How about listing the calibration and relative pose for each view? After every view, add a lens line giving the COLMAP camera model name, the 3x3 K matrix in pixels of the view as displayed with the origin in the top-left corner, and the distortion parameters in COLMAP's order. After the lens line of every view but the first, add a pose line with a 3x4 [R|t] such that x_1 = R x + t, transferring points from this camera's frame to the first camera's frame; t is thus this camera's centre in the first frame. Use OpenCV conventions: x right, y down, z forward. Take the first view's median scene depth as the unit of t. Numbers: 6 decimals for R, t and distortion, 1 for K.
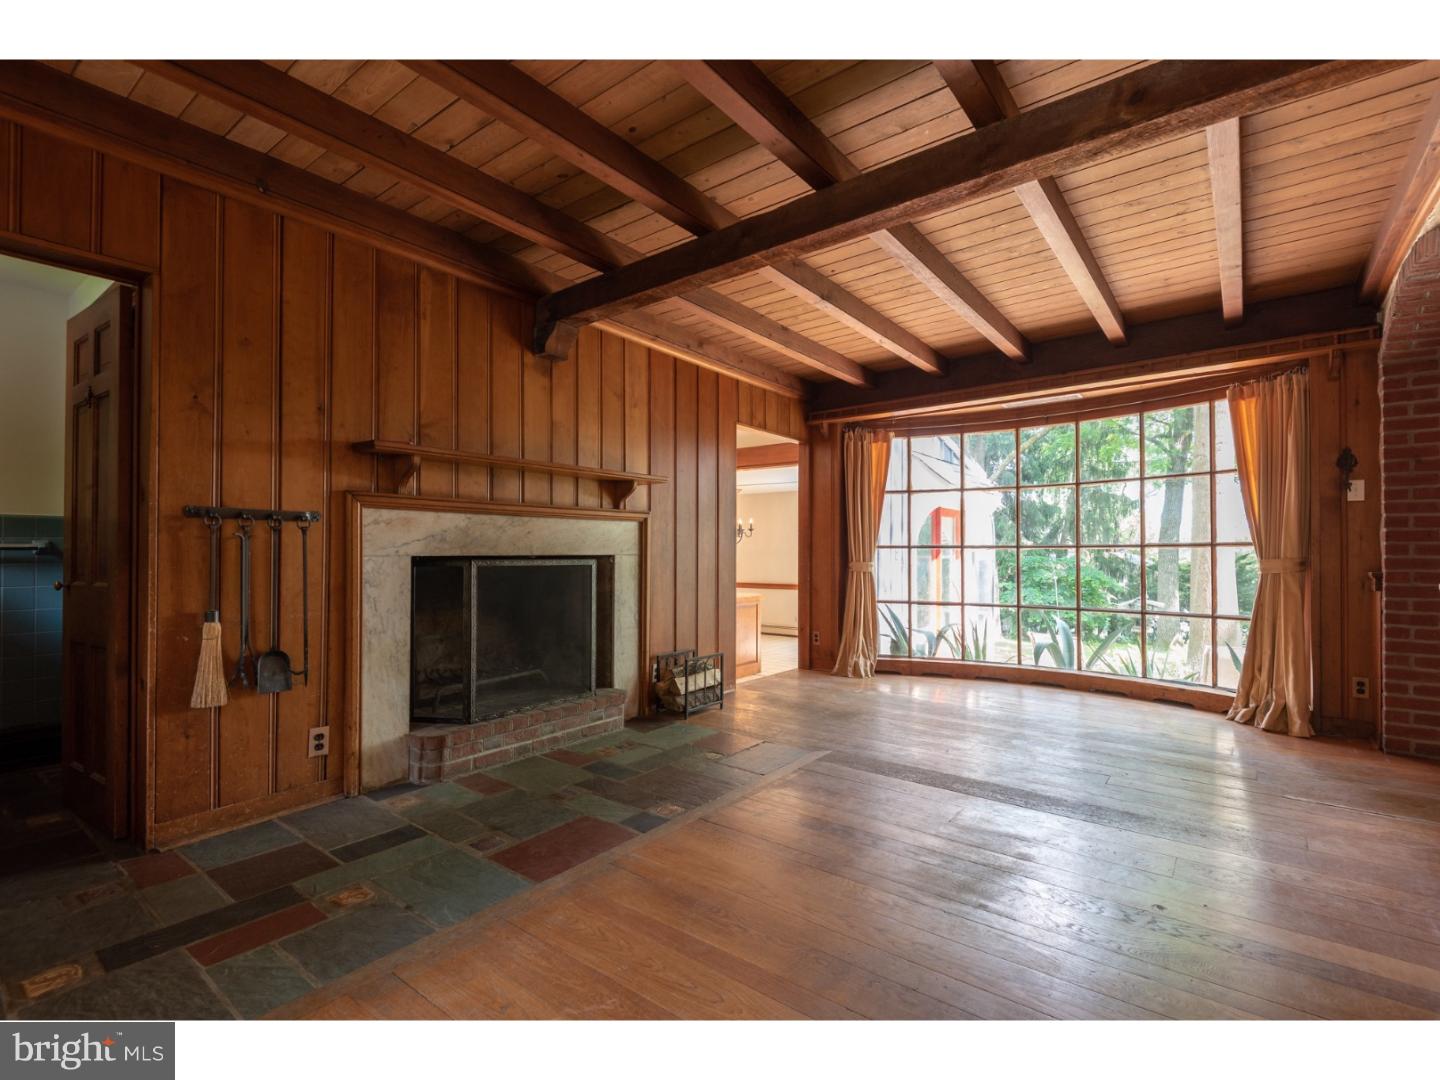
lens RADIAL K [[663.0, 0, 702.5], [0, 663.0, 545.8], [0, 0, 1]] dist [0.000940, -0.000848]
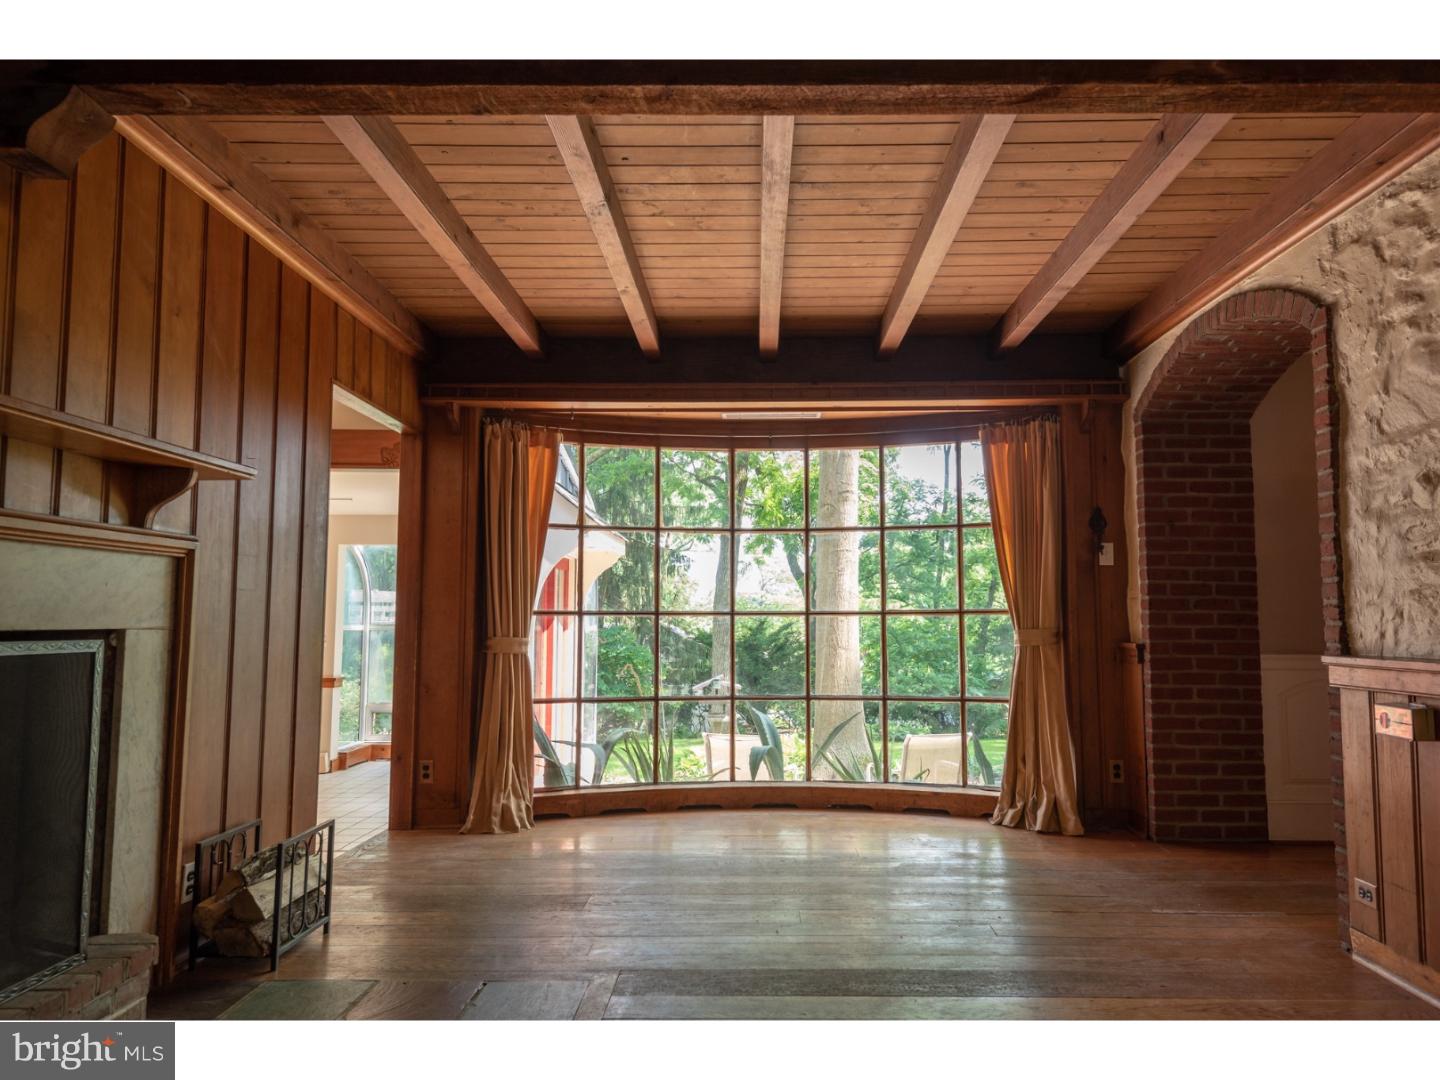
lens RADIAL K [[991.7, 0, 755.2], [0, 991.7, 538.2], [0, 0, 1]] dist [0.060434, -0.065194]
pose [[0.779031, 0.051349, 0.624879, -0.217417], [-0.005687, 0.997178, -0.074853, 0.000959], [-0.626960, 0.054759, 0.777125, 0.188769]]
